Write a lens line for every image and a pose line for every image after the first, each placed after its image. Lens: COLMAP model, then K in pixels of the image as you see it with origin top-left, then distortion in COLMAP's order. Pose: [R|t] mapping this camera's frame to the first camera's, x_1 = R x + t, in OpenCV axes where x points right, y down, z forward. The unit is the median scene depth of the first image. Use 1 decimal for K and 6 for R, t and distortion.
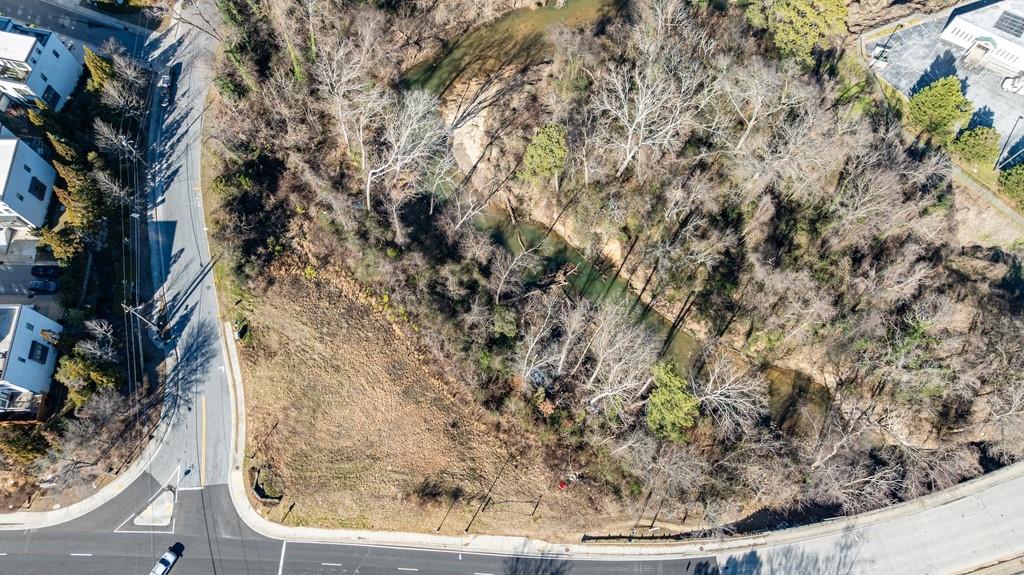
lens RADIAL K [[709.7, 0, 511.0], [0, 709.7, 282.3], [0, 0, 1]] dist [-0.016914, 0.014611]
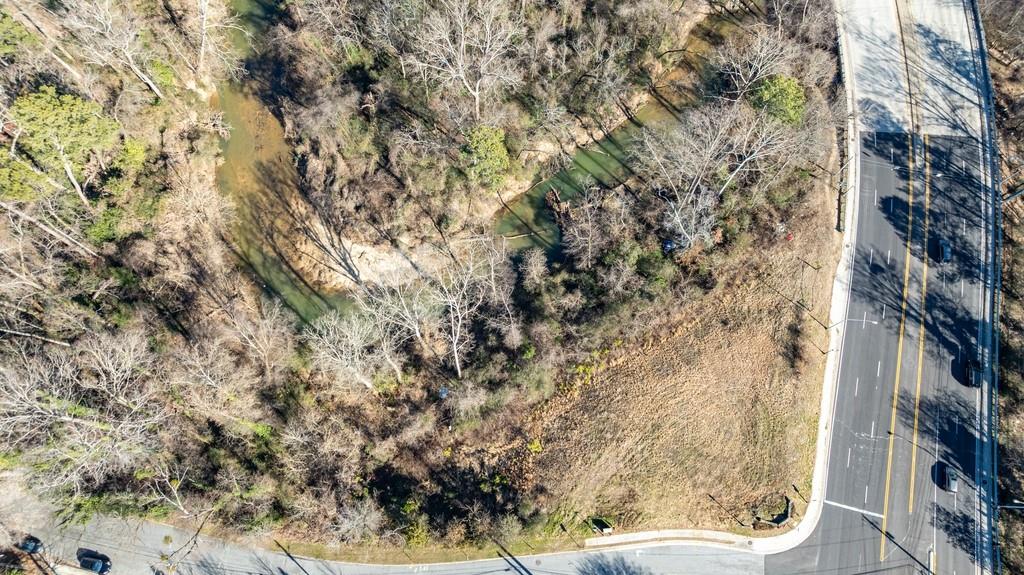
lens RADIAL K [[709.7, 0, 516.1], [0, 709.7, 283.0], [0, 0, 1]] dist [-0.016914, 0.014611]
pose [[0.210047, -0.942400, 0.260313, -0.341169], [0.912694, 0.284463, 0.293376, -0.369413], [-0.350528, 0.175964, 0.919873, 0.161702]]
